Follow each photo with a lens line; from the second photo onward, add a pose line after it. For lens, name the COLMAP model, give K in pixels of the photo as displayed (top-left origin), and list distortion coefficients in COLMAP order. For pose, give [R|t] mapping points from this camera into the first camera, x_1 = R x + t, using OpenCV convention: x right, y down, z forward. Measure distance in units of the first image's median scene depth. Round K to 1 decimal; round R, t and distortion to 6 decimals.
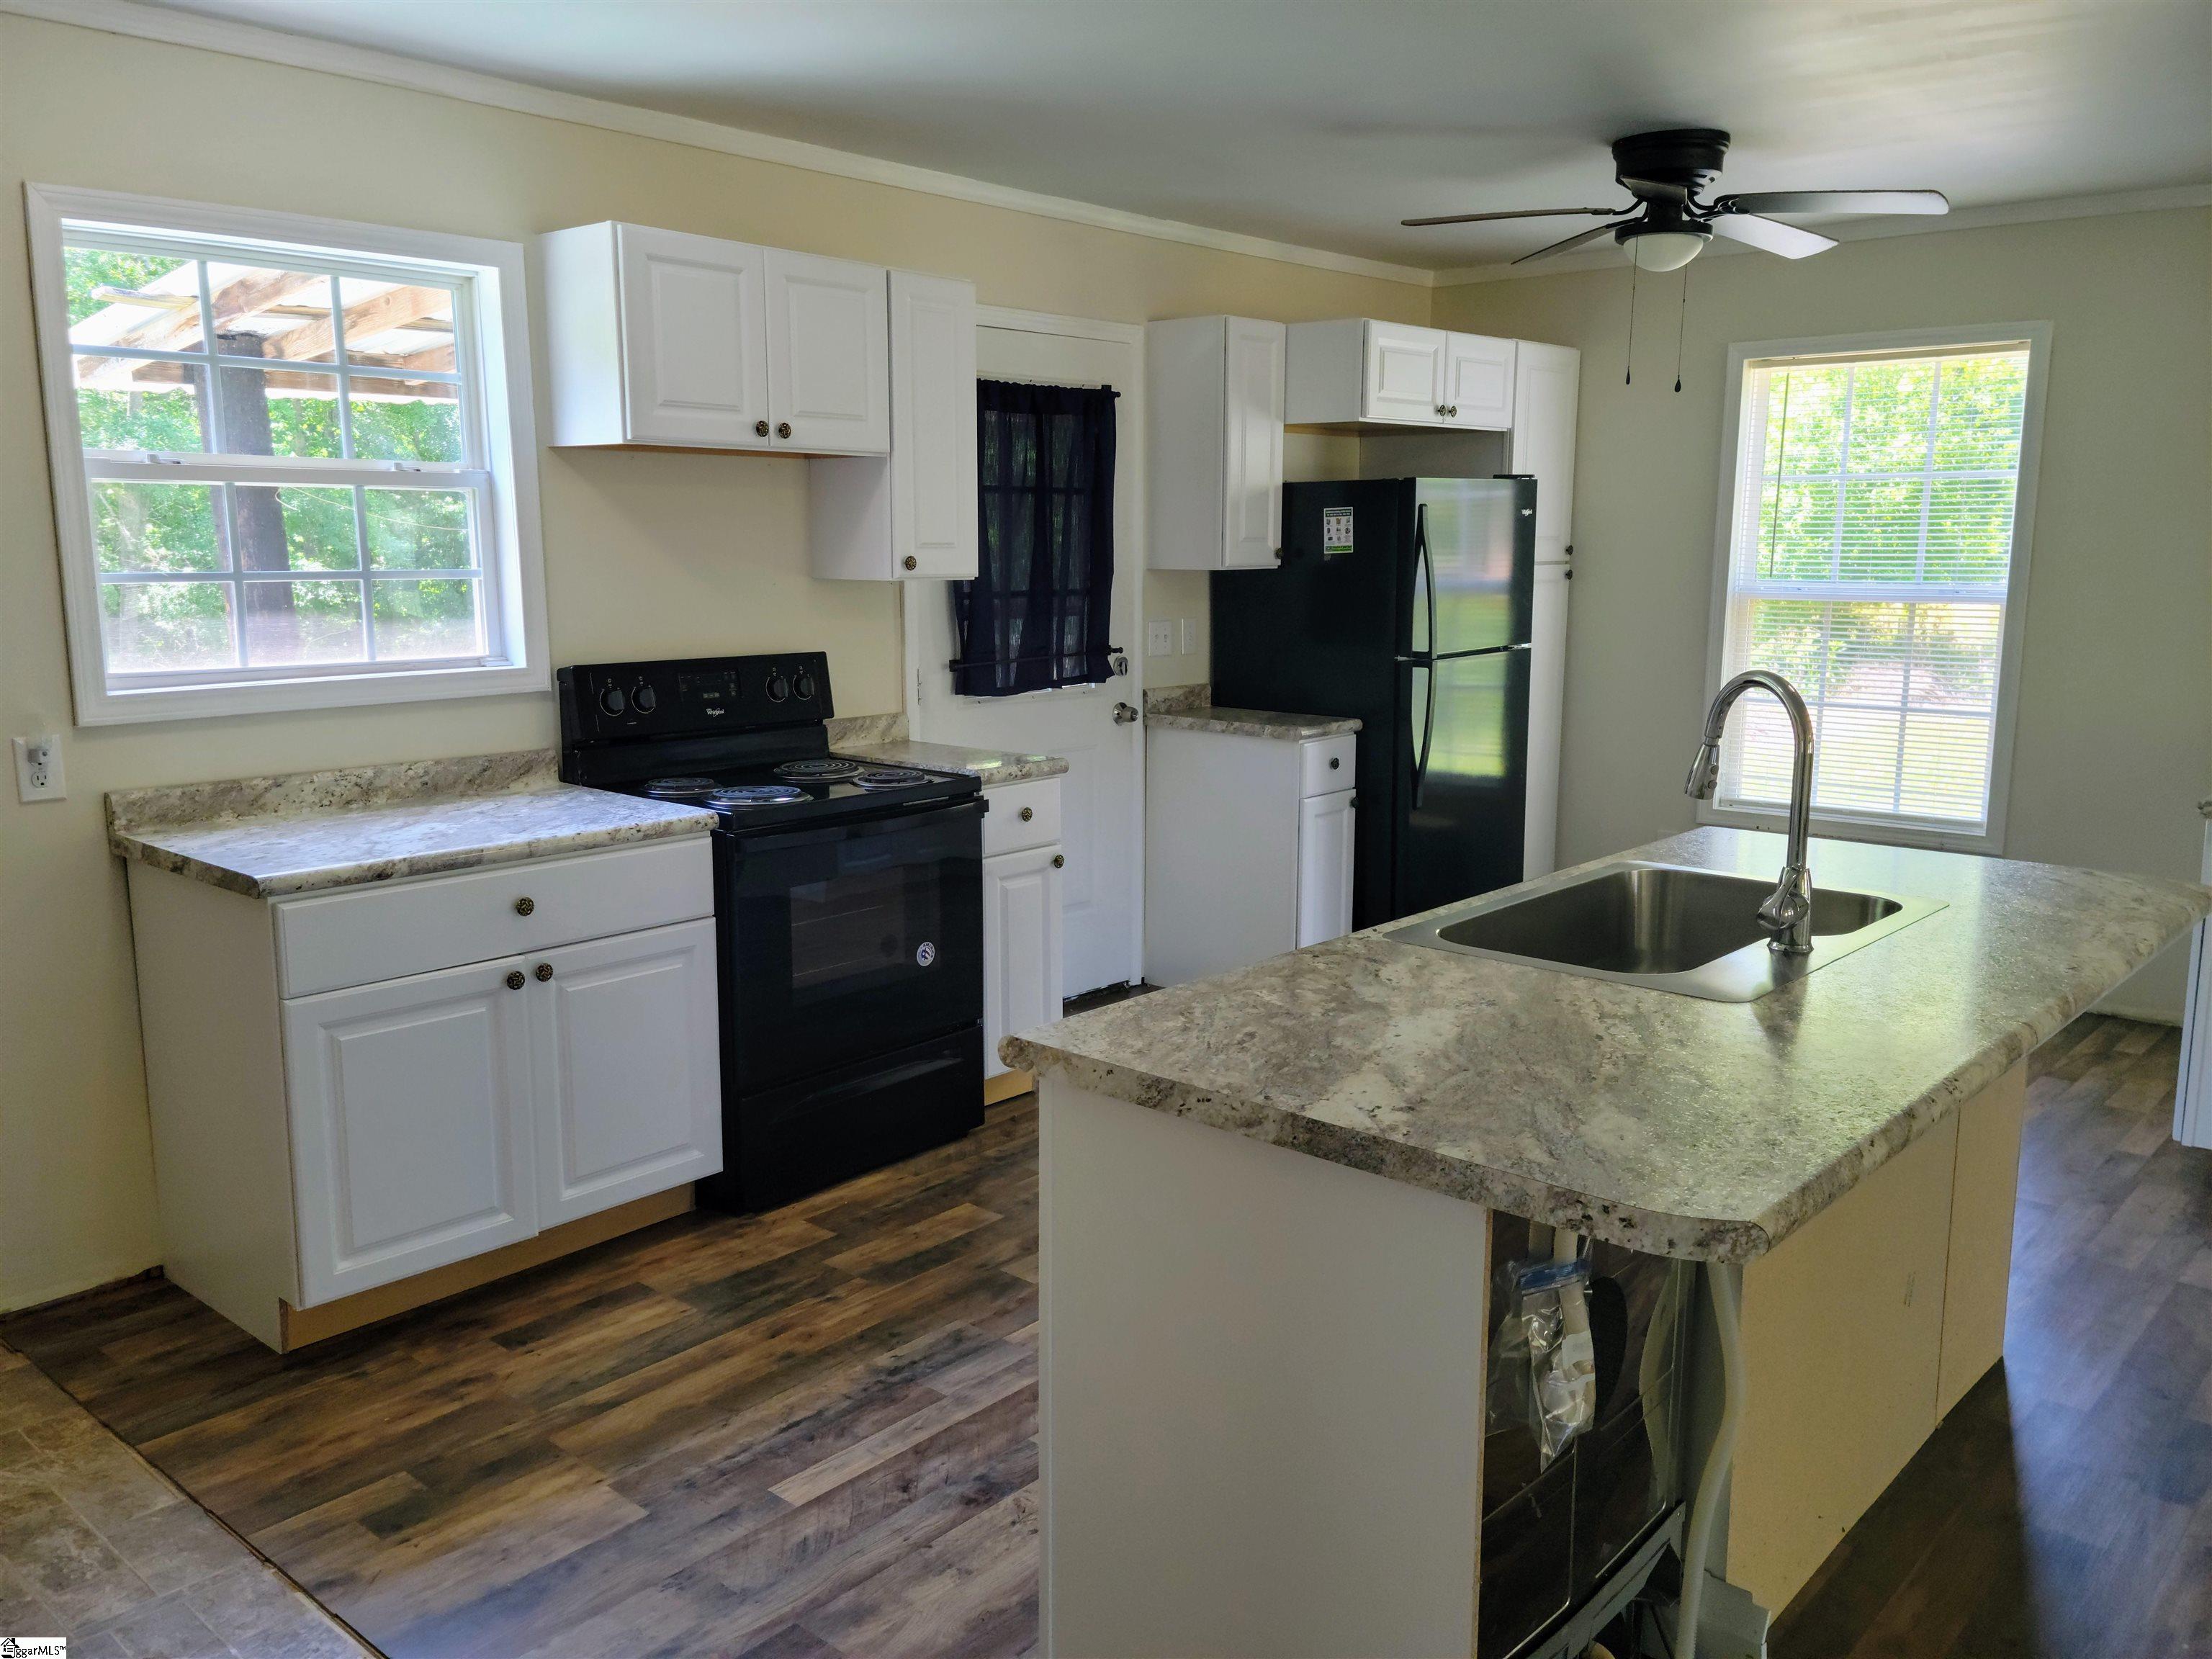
lens RADIAL K [[1784.5, 0, 1109.1], [0, 1784.5, 834.3], [0, 0, 1]] dist [0.082486, -0.071959]
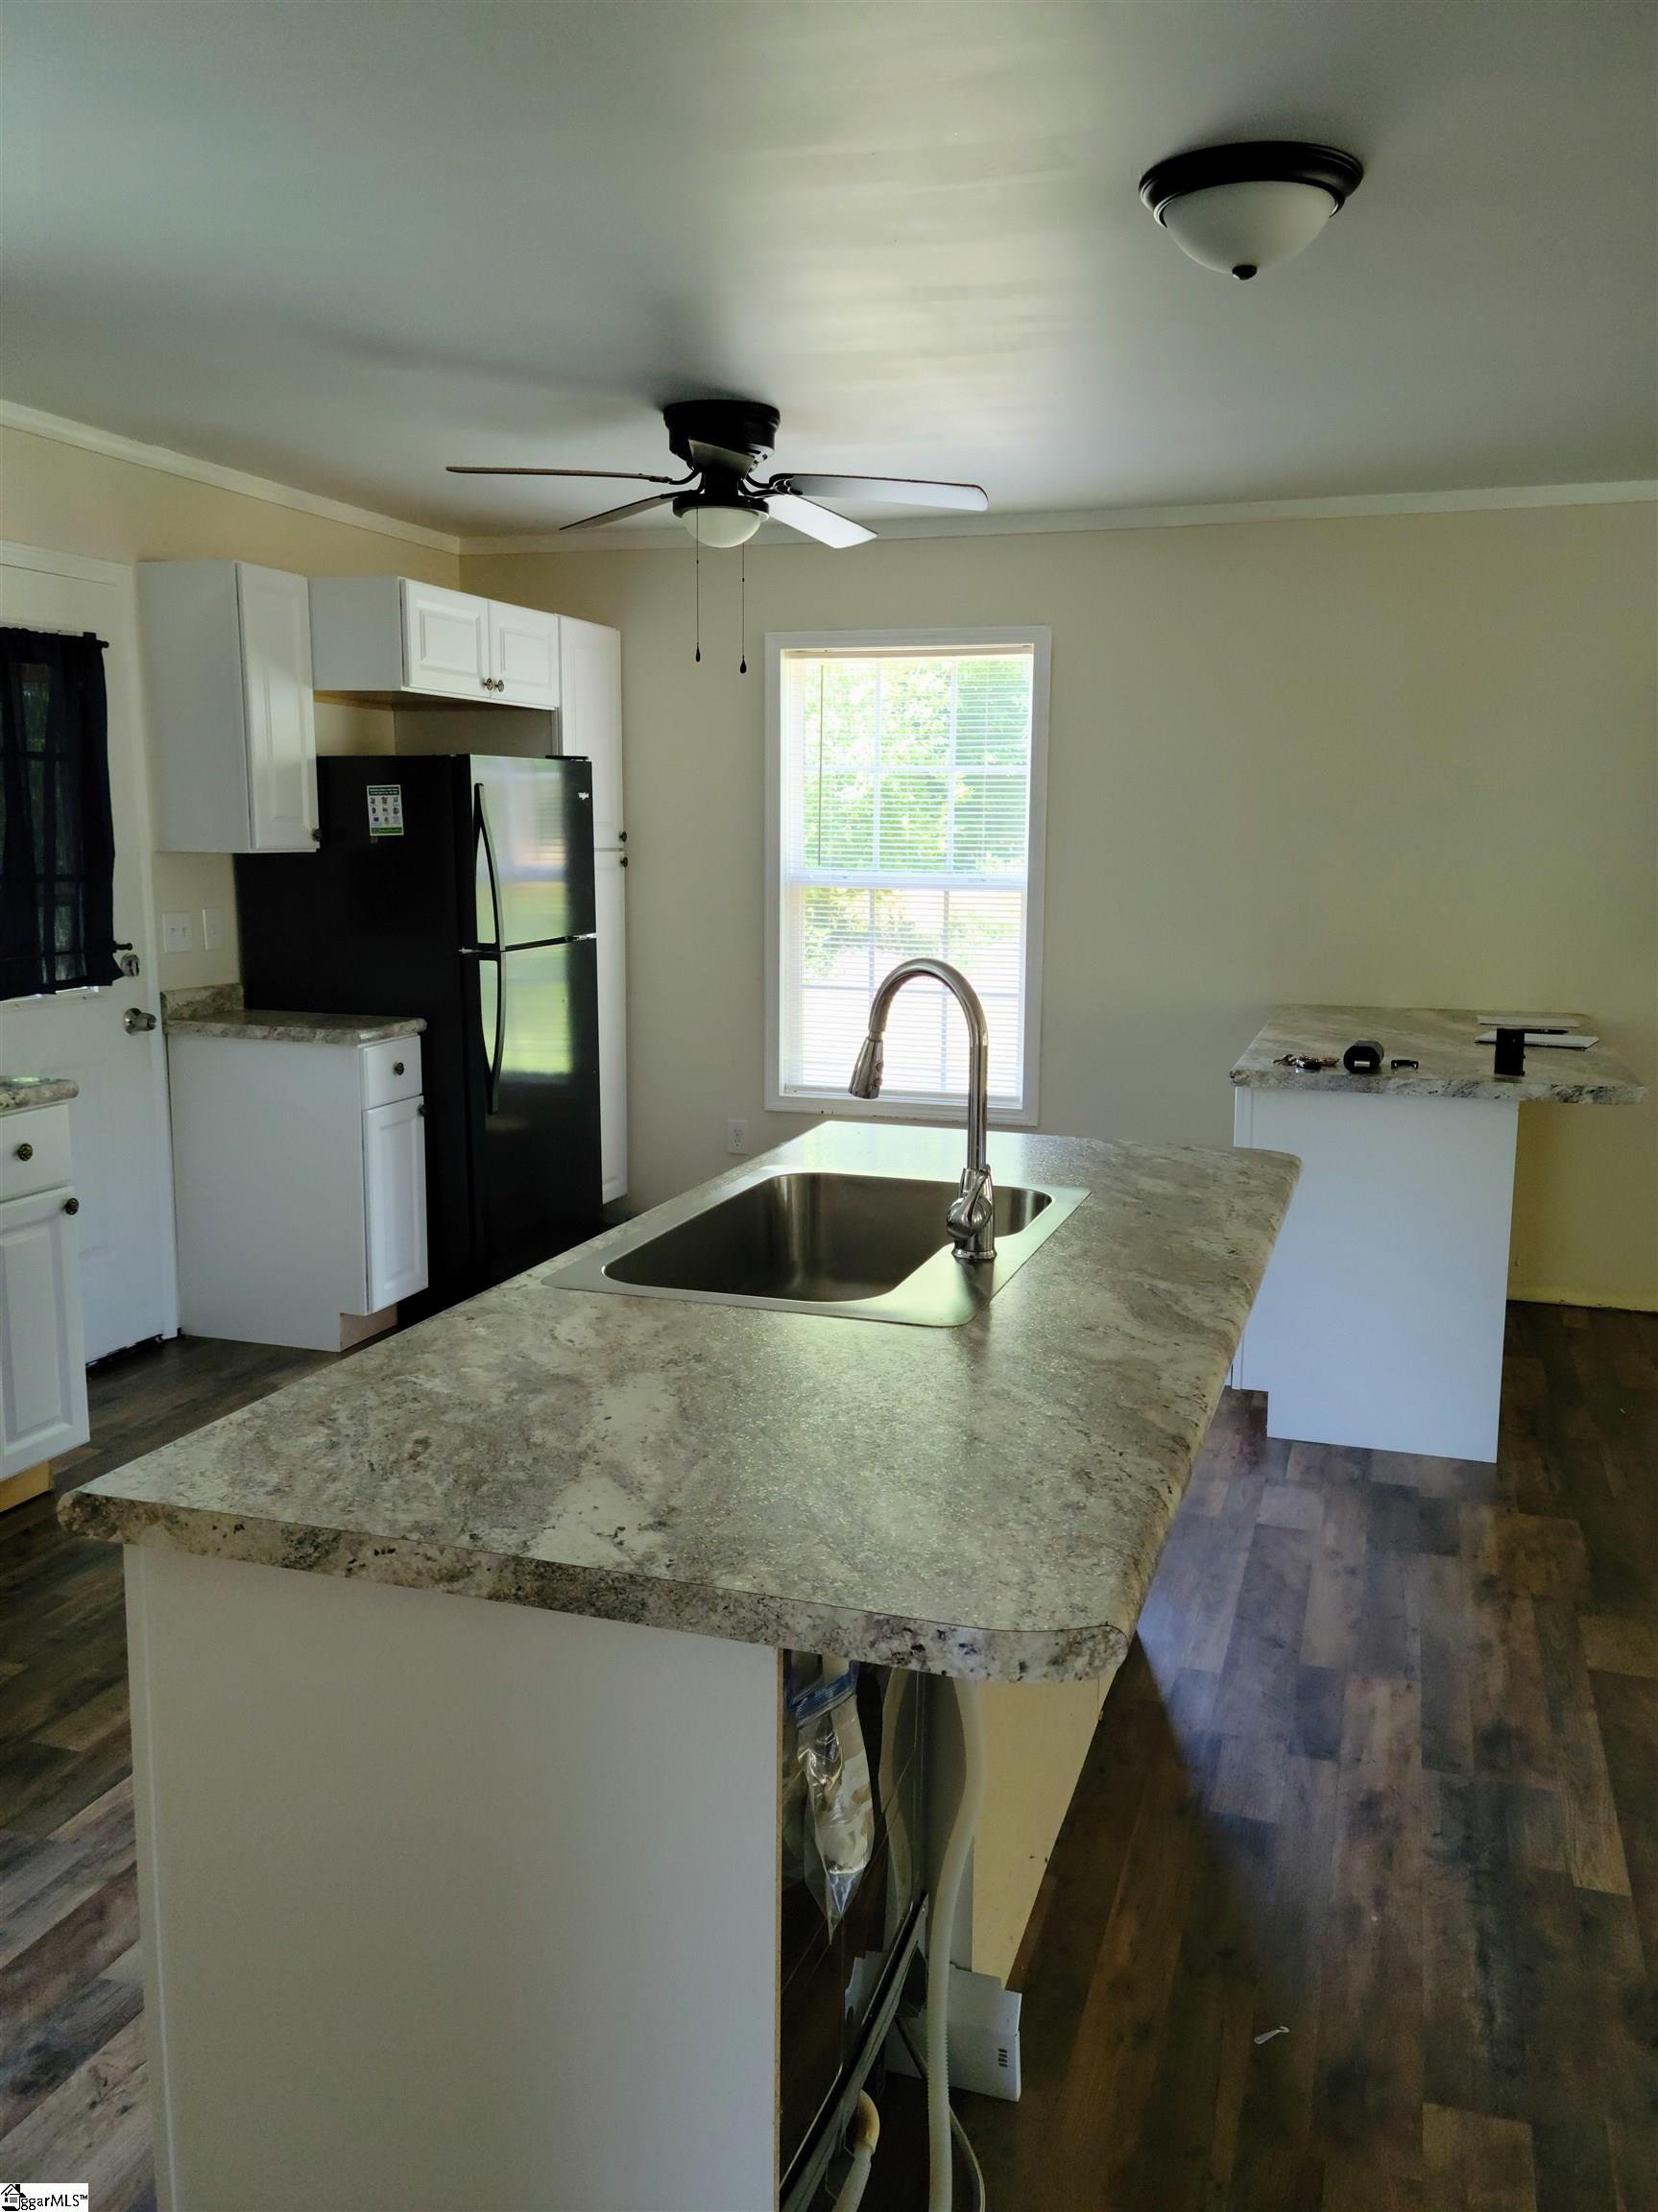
lens RADIAL K [[1784.5, 0, 865.6], [0, 1784.5, 1104.5], [0, 0, 1]] dist [0.082486, -0.071959]
pose [[0.916570, -0.054812, 0.396099, -0.023747], [0.059229, 0.998244, 0.001080, -0.012171], [-0.395463, 0.022471, 0.918207, 0.109463]]
